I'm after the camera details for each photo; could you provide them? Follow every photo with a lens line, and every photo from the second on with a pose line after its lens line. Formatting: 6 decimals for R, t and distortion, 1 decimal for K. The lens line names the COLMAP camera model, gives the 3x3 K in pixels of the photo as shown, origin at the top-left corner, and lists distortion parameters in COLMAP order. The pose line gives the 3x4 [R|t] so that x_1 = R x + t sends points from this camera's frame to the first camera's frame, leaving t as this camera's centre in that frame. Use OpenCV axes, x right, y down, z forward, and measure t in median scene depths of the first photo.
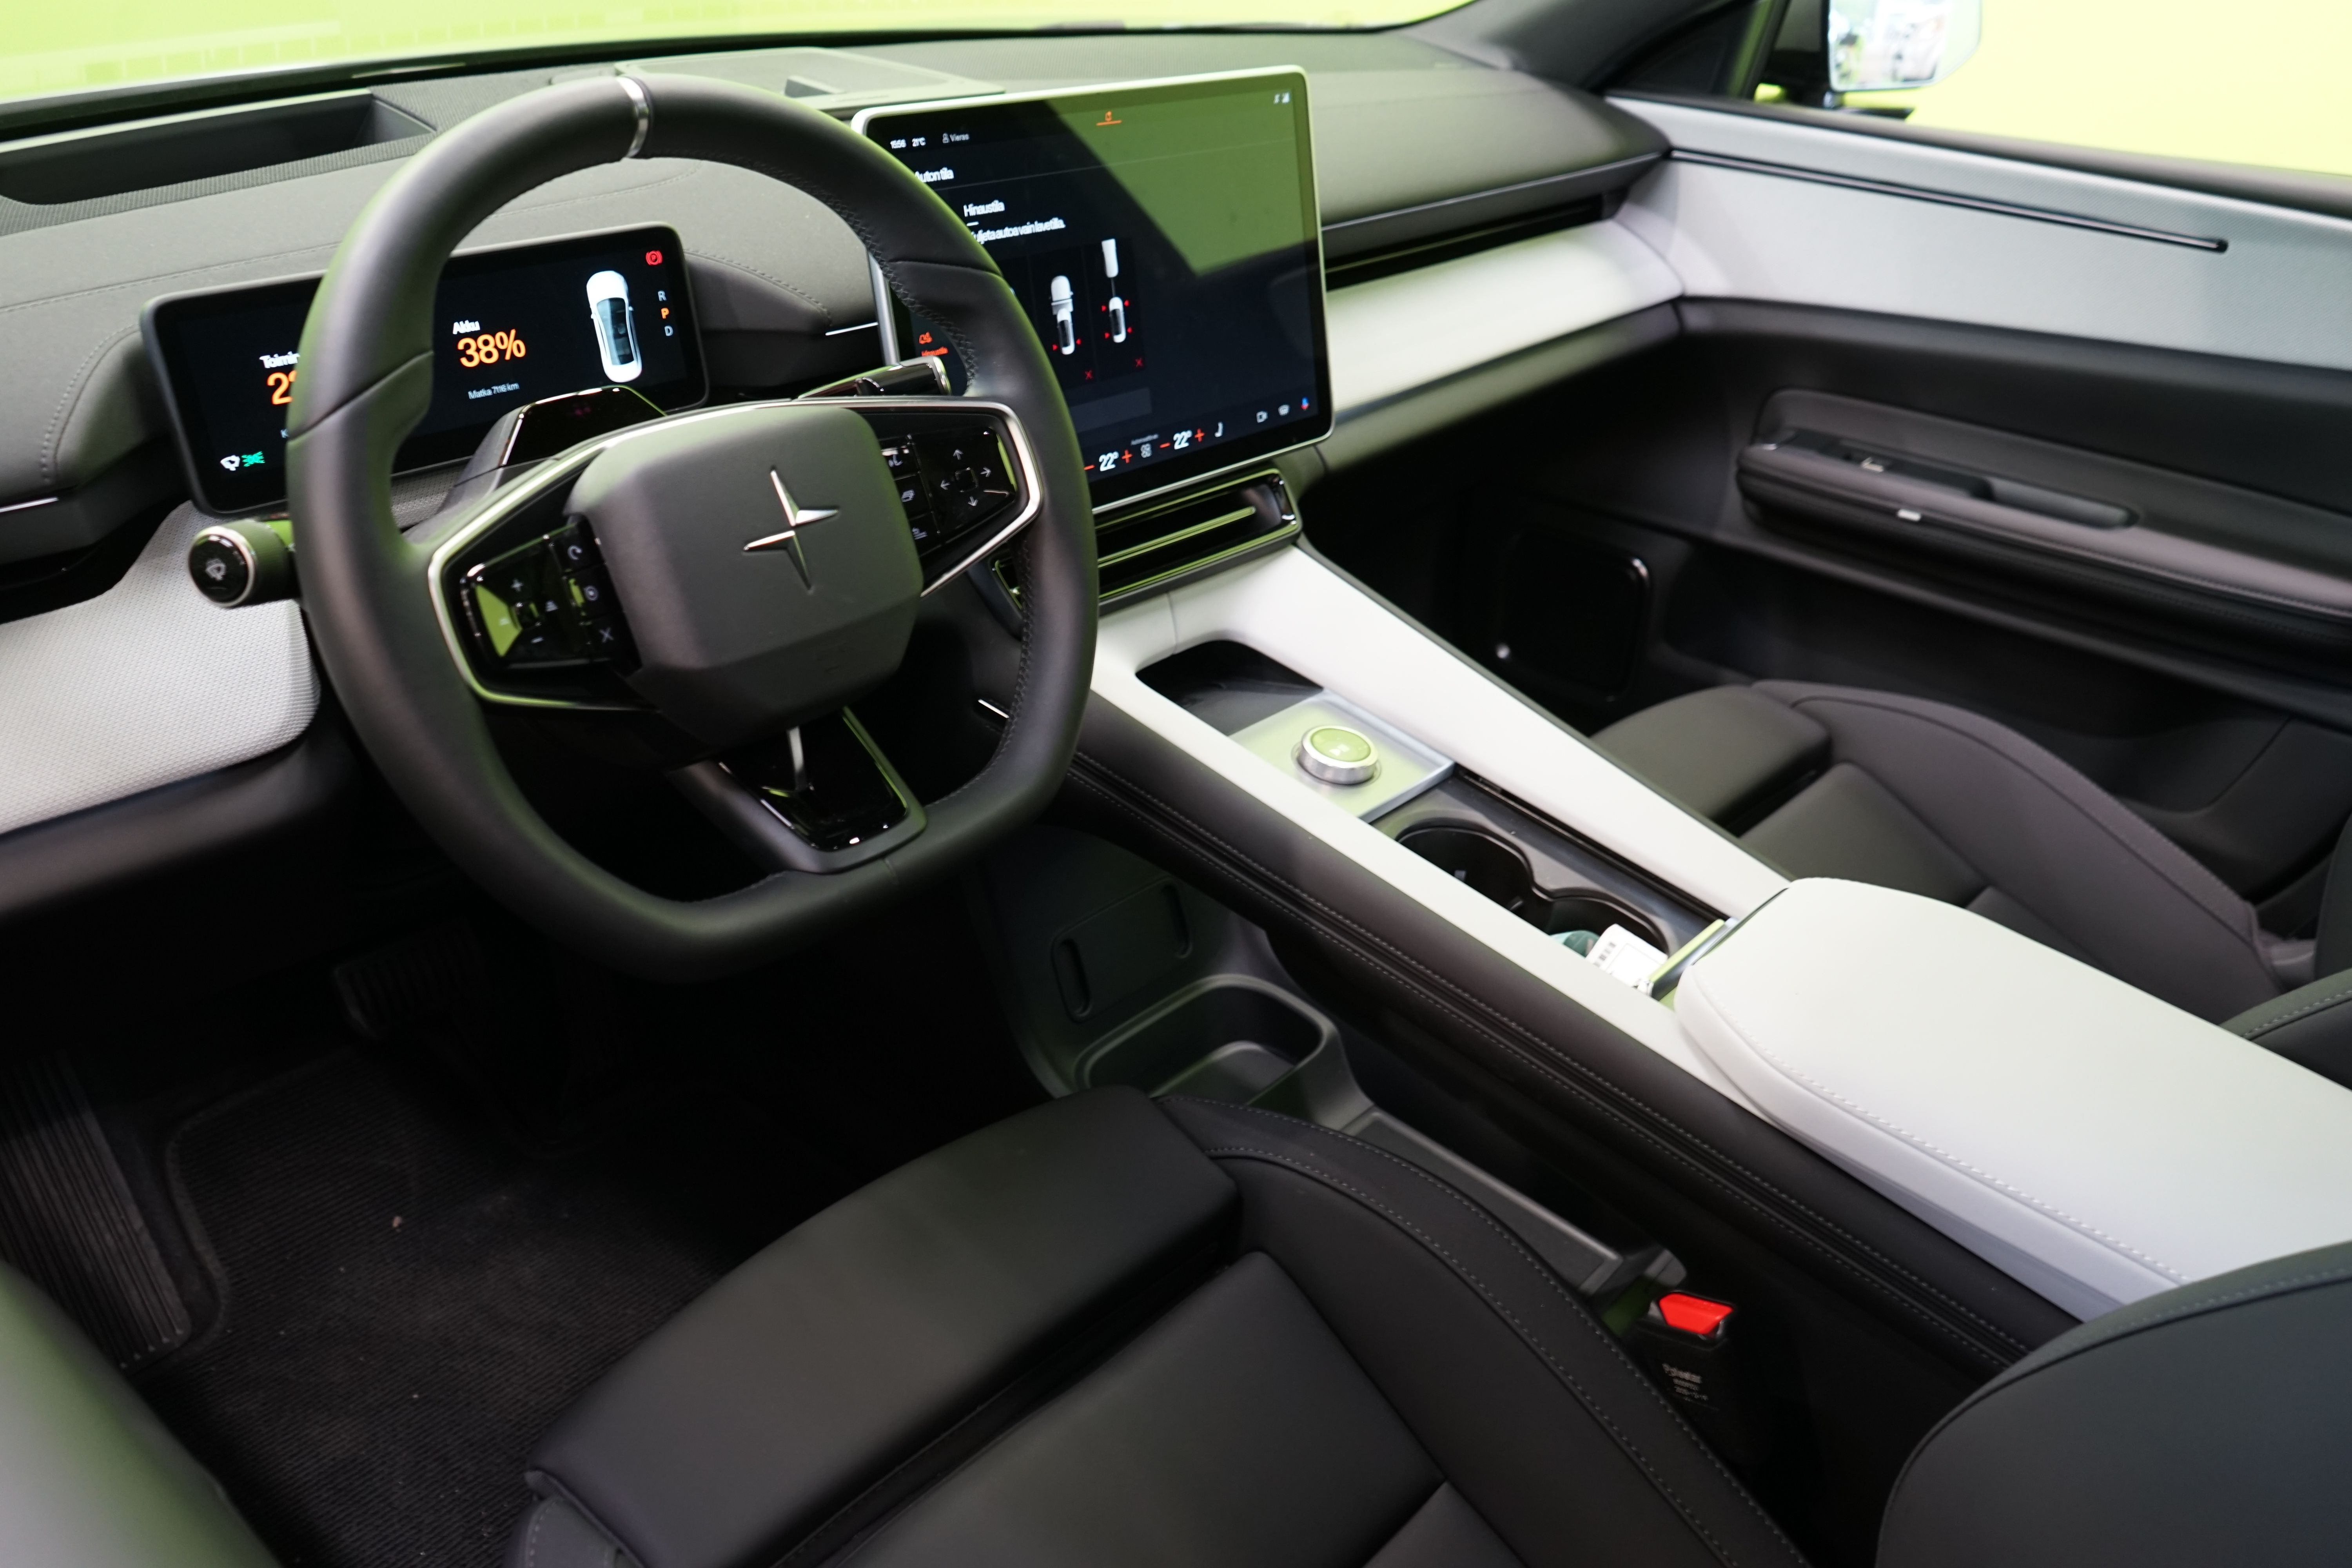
lens RADIAL K [[1858.8, 0, 1176.0], [0, 1858.8, 784.0], [0, 0, 1]] dist [-0.026347, 0.008805]
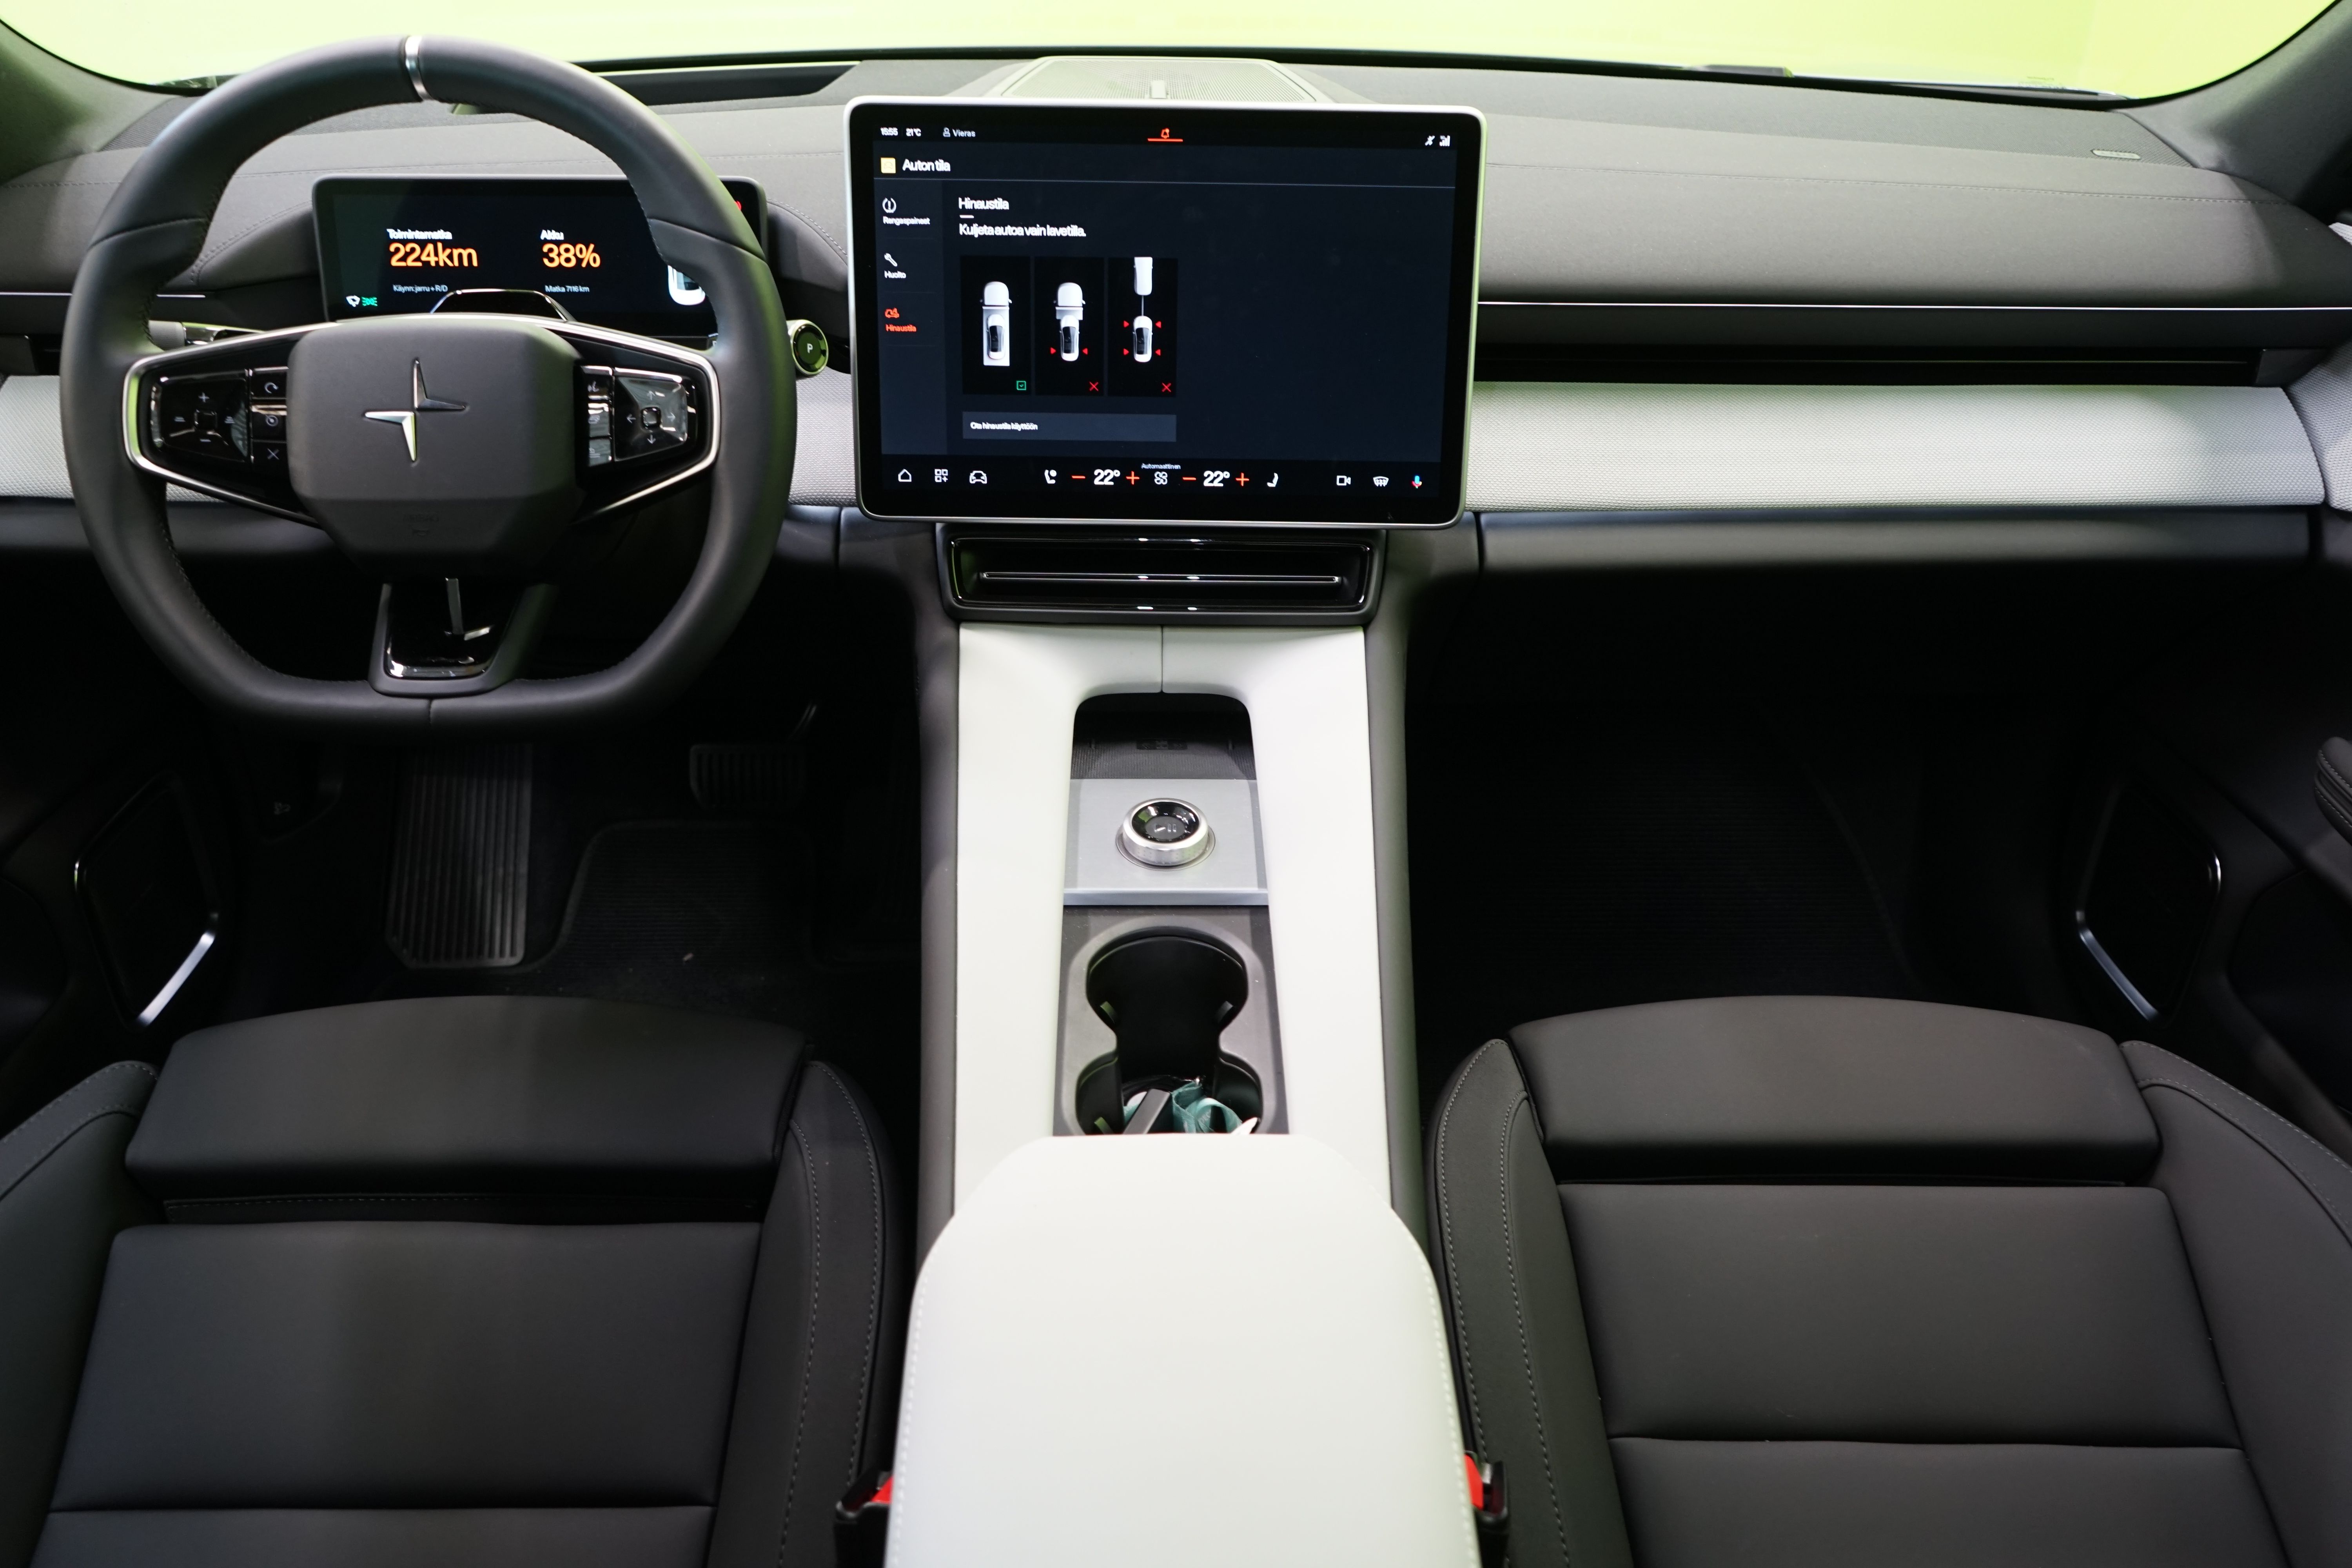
lens RADIAL K [[1858.8, 0, 1176.0], [0, 1858.8, 784.0], [0, 0, 1]] dist [-0.026347, 0.008805]
pose [[0.684439, 0.321203, -0.654501, 0.786305], [-0.332801, 0.936380, 0.111515, -0.163507], [0.648681, 0.141493, 0.747792, 0.350377]]
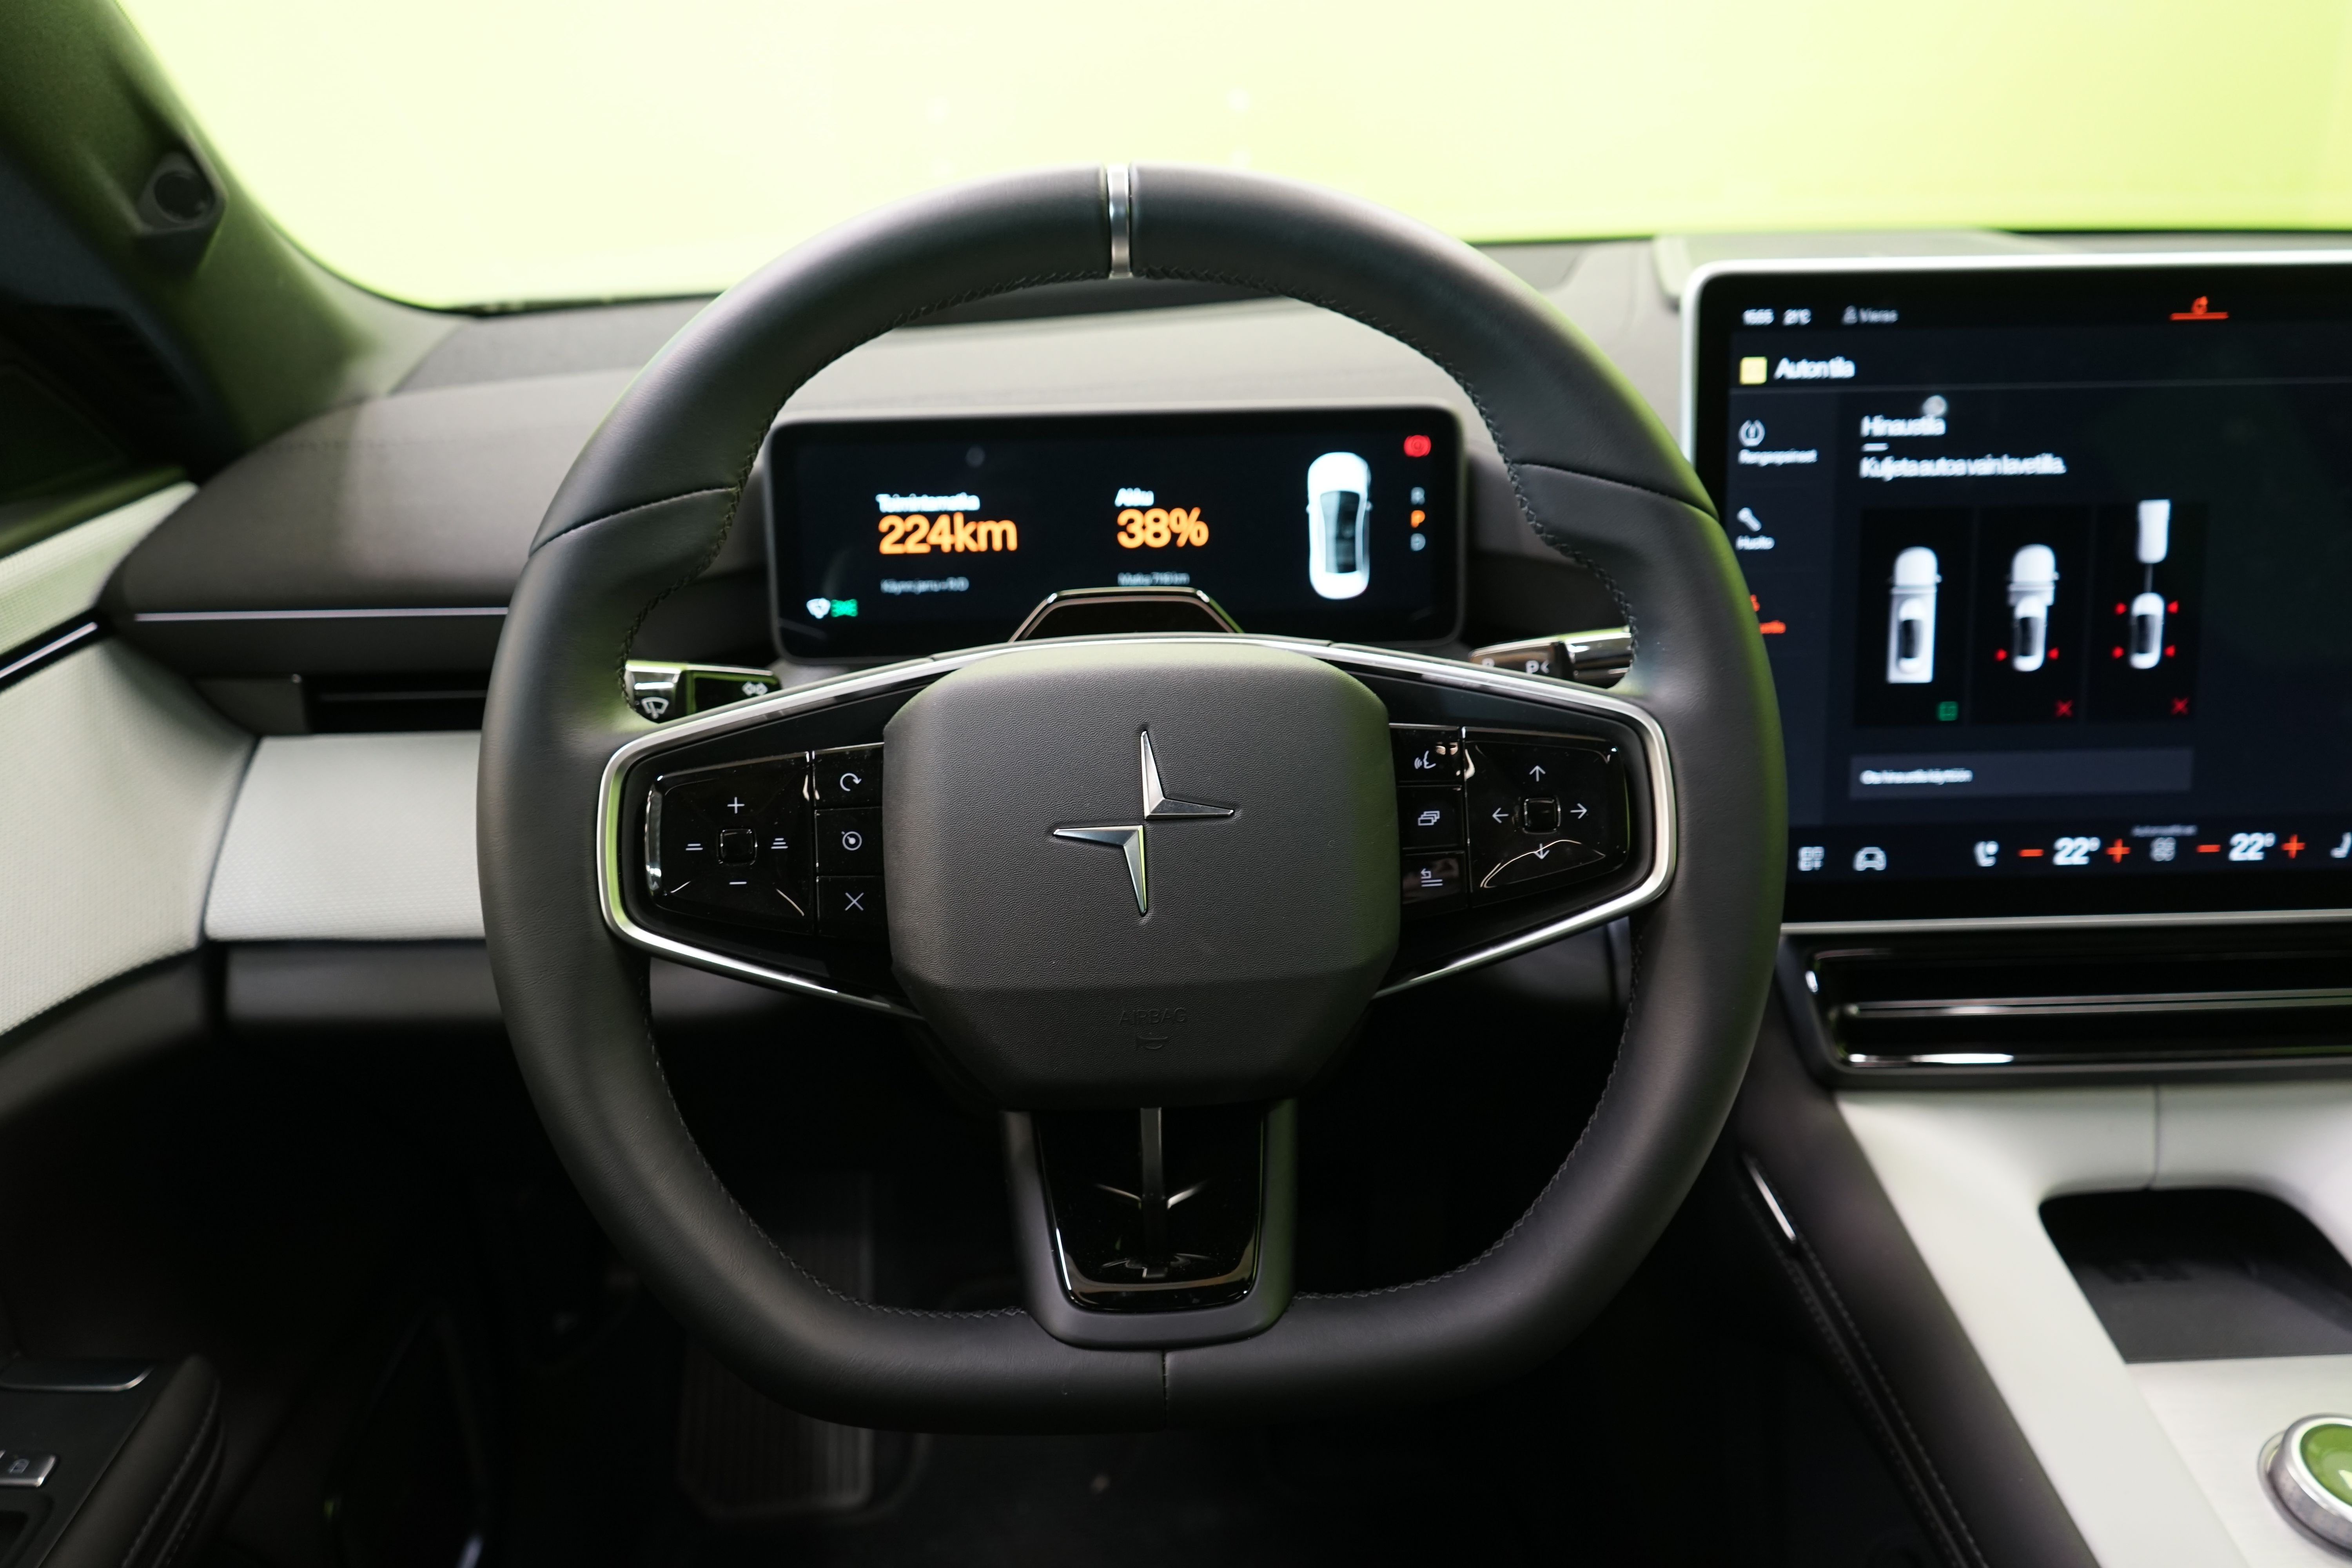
lens RADIAL K [[1890.4, 0, 1176.0], [0, 1890.4, 784.0], [0, 0, 1]] dist [-0.015744, 0.006556]
pose [[0.694018, 0.212141, -0.687993, 0.205423], [-0.298454, 0.954400, -0.006781, -0.116590], [0.655182, 0.210041, 0.725685, 0.400801]]
